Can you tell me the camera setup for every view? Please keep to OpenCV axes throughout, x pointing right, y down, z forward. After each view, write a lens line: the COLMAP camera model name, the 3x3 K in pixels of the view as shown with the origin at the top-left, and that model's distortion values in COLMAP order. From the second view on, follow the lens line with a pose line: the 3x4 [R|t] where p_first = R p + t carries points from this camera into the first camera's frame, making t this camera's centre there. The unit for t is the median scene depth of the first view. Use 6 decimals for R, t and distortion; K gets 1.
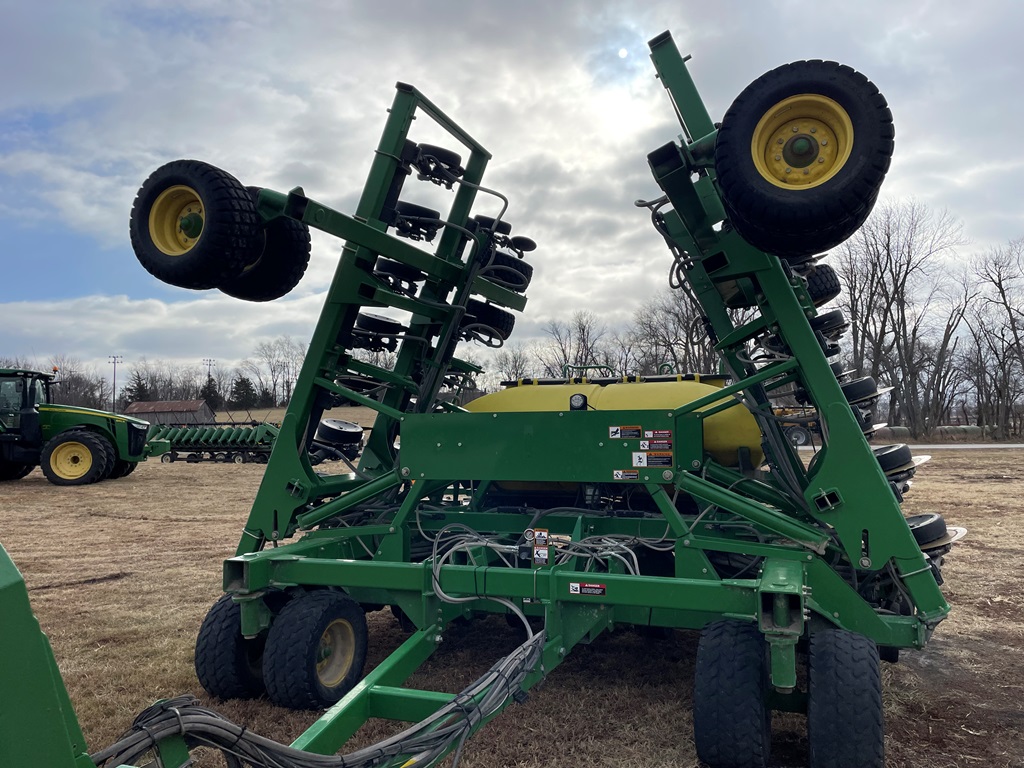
lens RADIAL K [[775.2, 0, 521.0], [0, 775.2, 384.2], [0, 0, 1]] dist [0.078076, -0.074977]
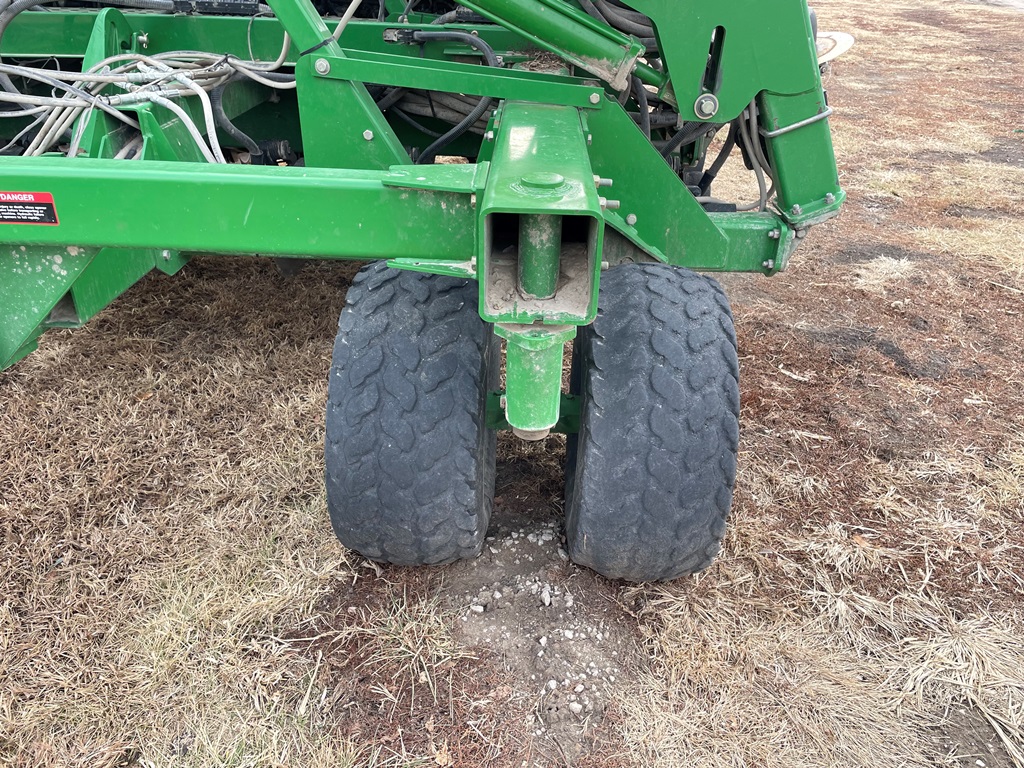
lens RADIAL K [[775.2, 0, 521.0], [0, 775.2, 384.2], [0, 0, 1]] dist [0.078076, -0.074977]
pose [[0.946232, -0.126074, 0.297911, 0.183928], [-0.053828, 0.846726, 0.529299, 0.131670], [-0.318980, -0.516876, 0.794413, 0.604434]]
